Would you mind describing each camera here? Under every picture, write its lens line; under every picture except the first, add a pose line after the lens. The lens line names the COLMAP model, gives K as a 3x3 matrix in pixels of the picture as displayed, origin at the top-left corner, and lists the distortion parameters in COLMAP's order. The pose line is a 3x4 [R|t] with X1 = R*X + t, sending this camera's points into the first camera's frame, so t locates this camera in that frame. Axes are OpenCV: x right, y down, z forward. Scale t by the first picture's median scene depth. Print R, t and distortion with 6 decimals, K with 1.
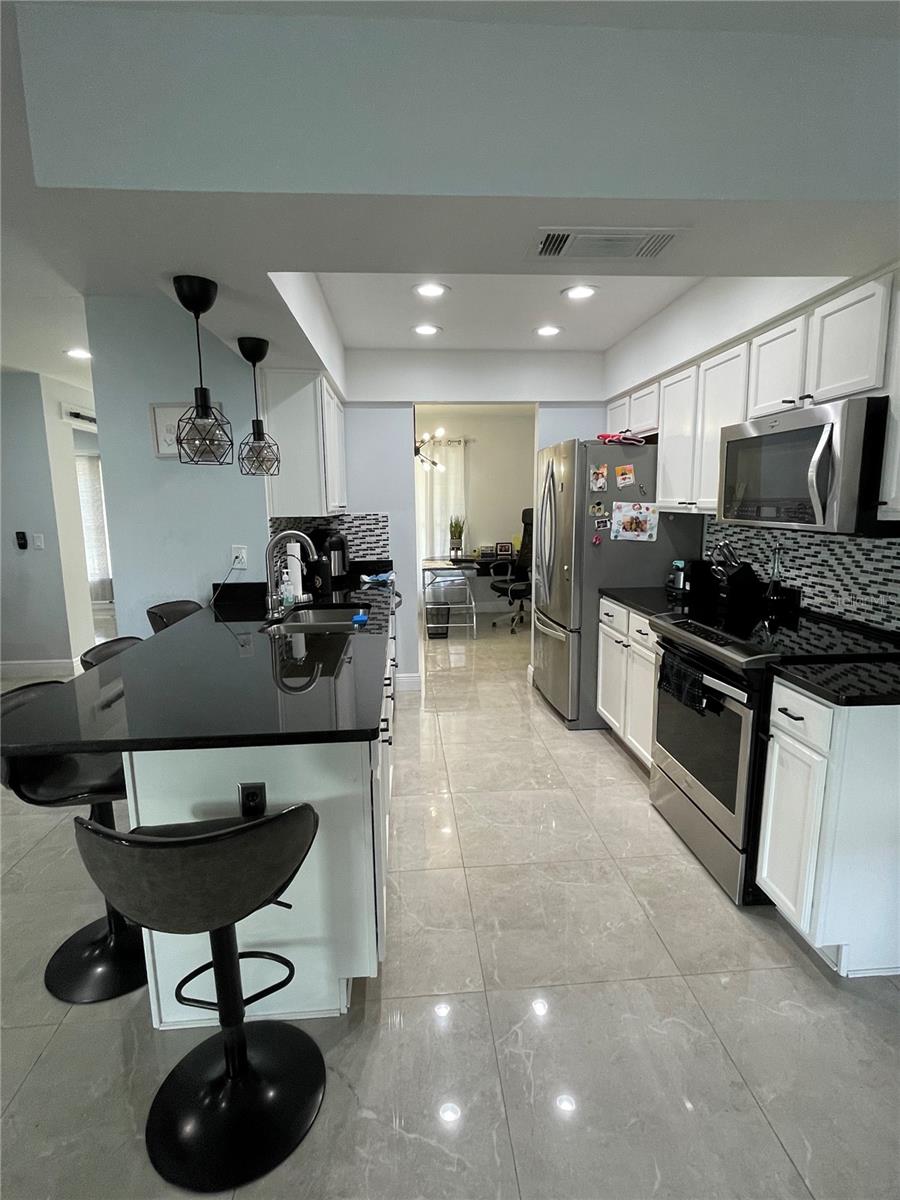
lens RADIAL K [[598.9, 0, 444.5], [0, 598.9, 601.6], [0, 0, 1]] dist [0.000524, 0.001089]
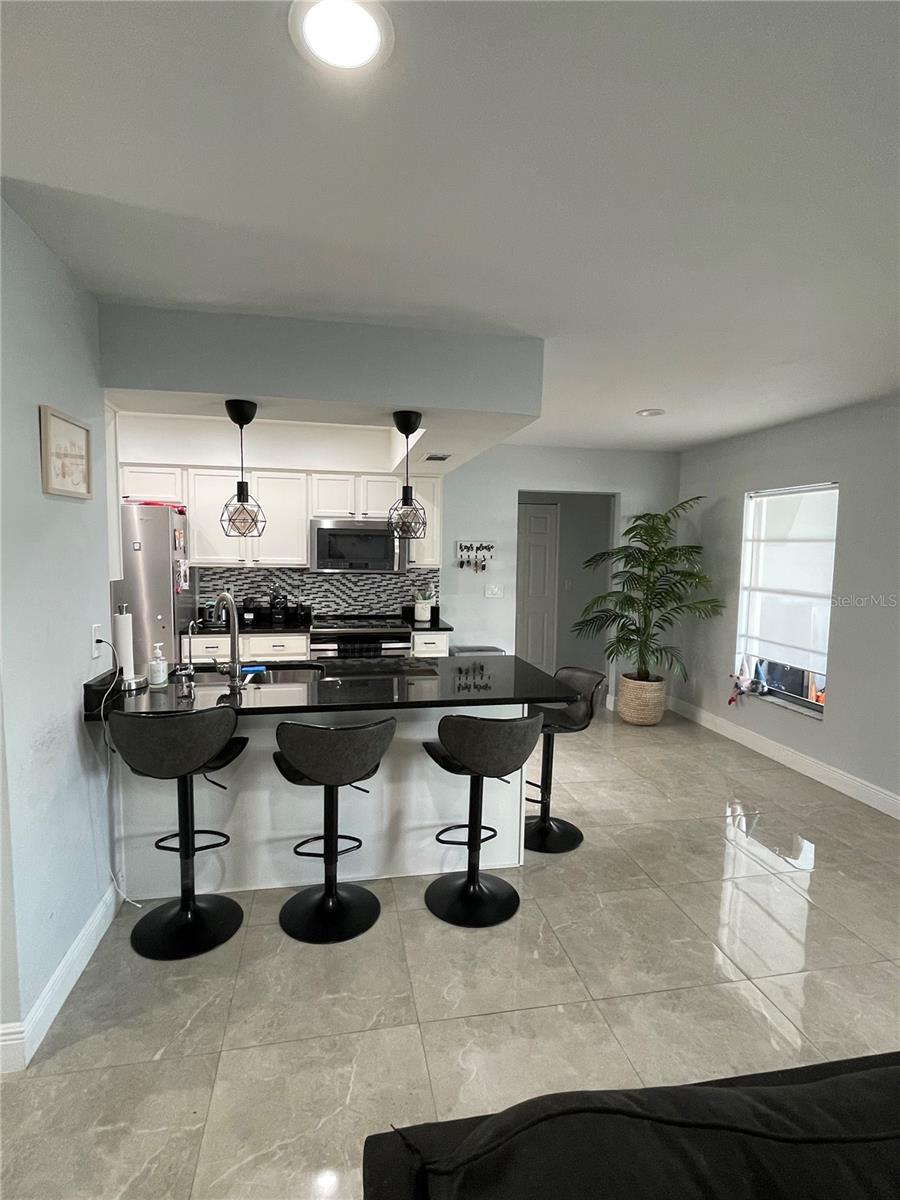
lens RADIAL K [[598.9, 0, 450.9], [0, 598.9, 601.9], [0, 0, 1]] dist [0.000524, 0.001089]
pose [[-0.131137, -0.076472, 0.988410, -1.322959], [0.152771, 0.983552, 0.096365, -0.148793], [-0.979522, 0.163638, -0.117298, 0.801678]]
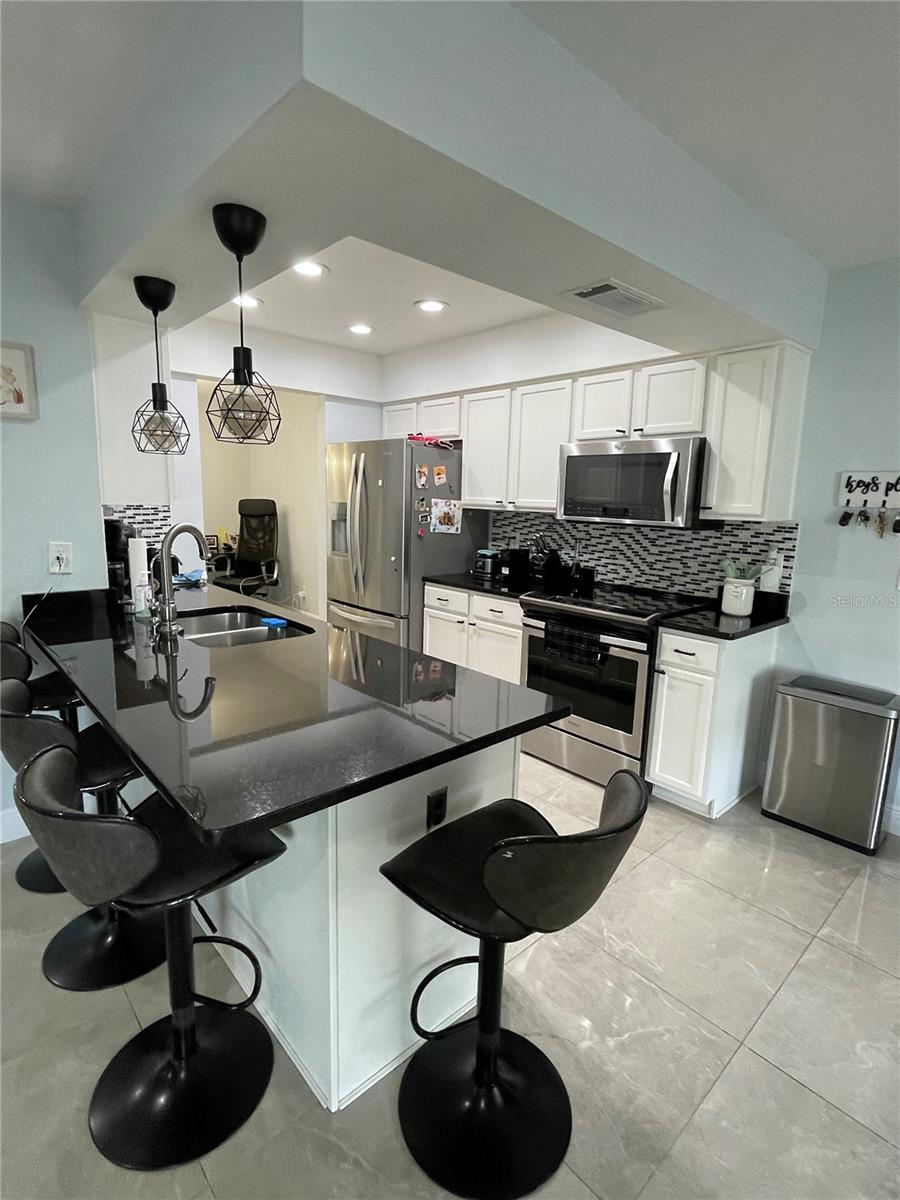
lens RADIAL K [[598.9, 0, 441.6], [0, 598.9, 602.7], [0, 0, 1]] dist [0.000524, 0.001089]
pose [[0.788944, -0.075802, 0.609772, -0.518491], [0.066630, 0.997064, 0.037739, -0.017959], [-0.610842, 0.010855, 0.791678, 0.141687]]
